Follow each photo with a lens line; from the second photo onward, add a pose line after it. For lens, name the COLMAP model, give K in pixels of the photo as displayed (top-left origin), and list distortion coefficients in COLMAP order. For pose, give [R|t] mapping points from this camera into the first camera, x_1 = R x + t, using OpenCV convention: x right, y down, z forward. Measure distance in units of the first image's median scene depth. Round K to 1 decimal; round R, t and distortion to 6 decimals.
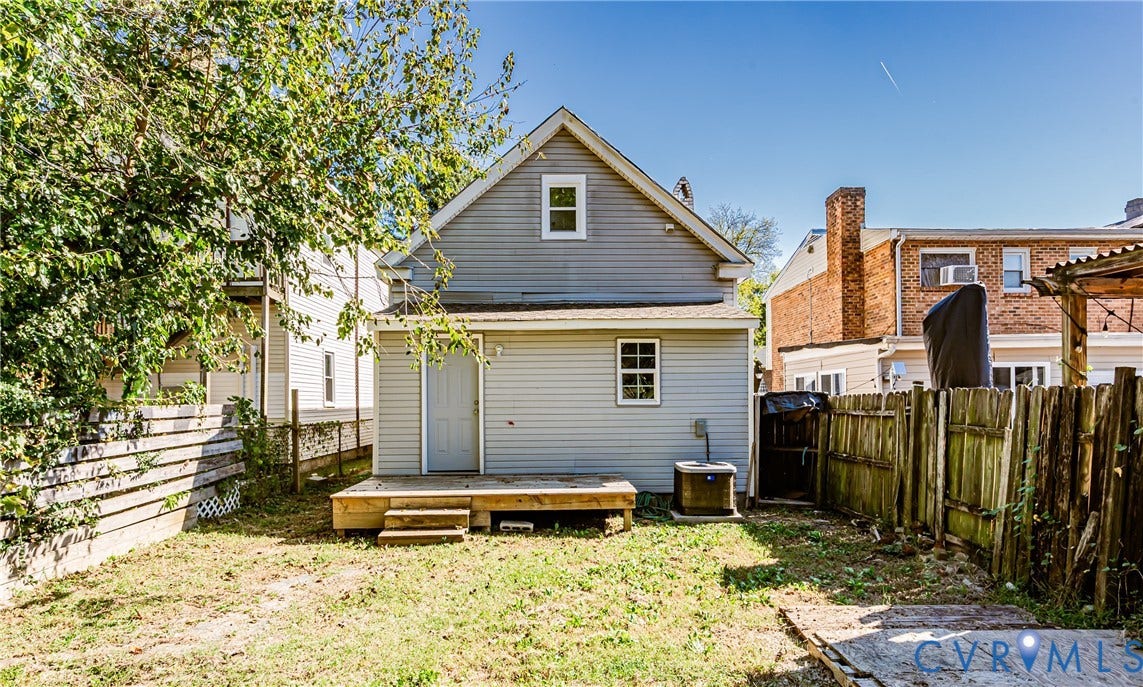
lens RADIAL K [[631.4, 0, 572.5], [0, 631.4, 368.5], [0, 0, 1]] dist [-0.000254, -0.000268]
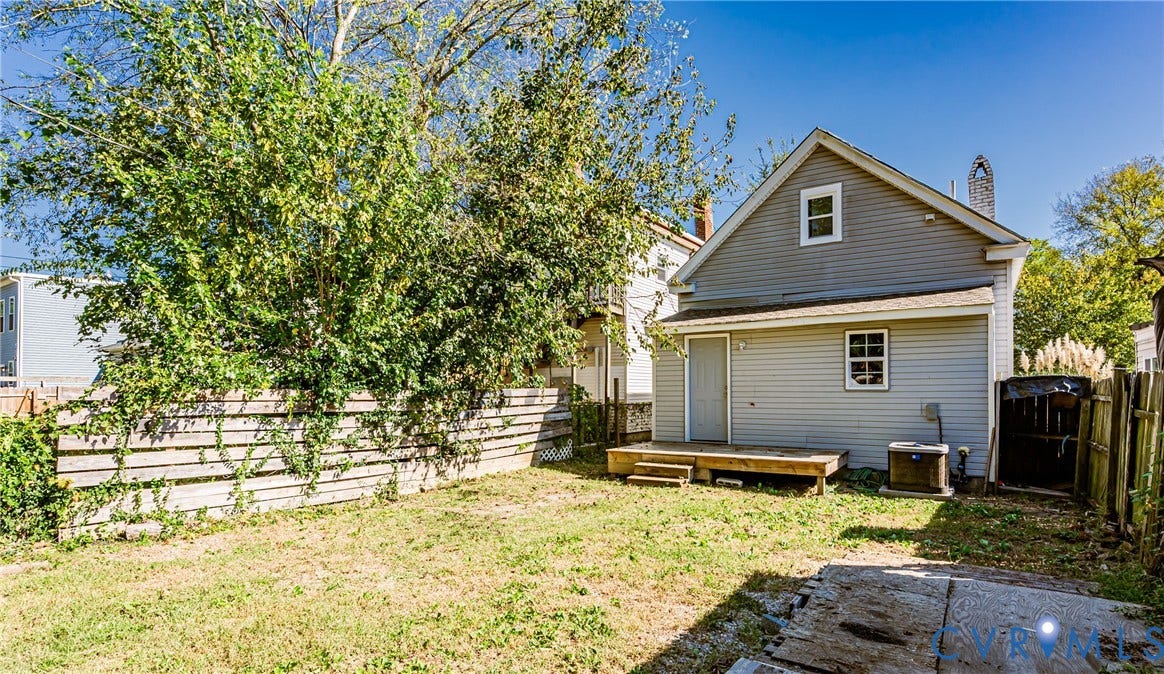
lens RADIAL K [[587.4, 0, 582.0], [0, 587.4, 337.0], [0, 0, 1]] dist [0.001256, 0.000326]
pose [[0.822491, -0.048277, -0.566725, 0.307526], [0.028166, 0.998626, -0.044192, -0.003579], [0.568080, 0.020386, 0.822721, -0.148813]]
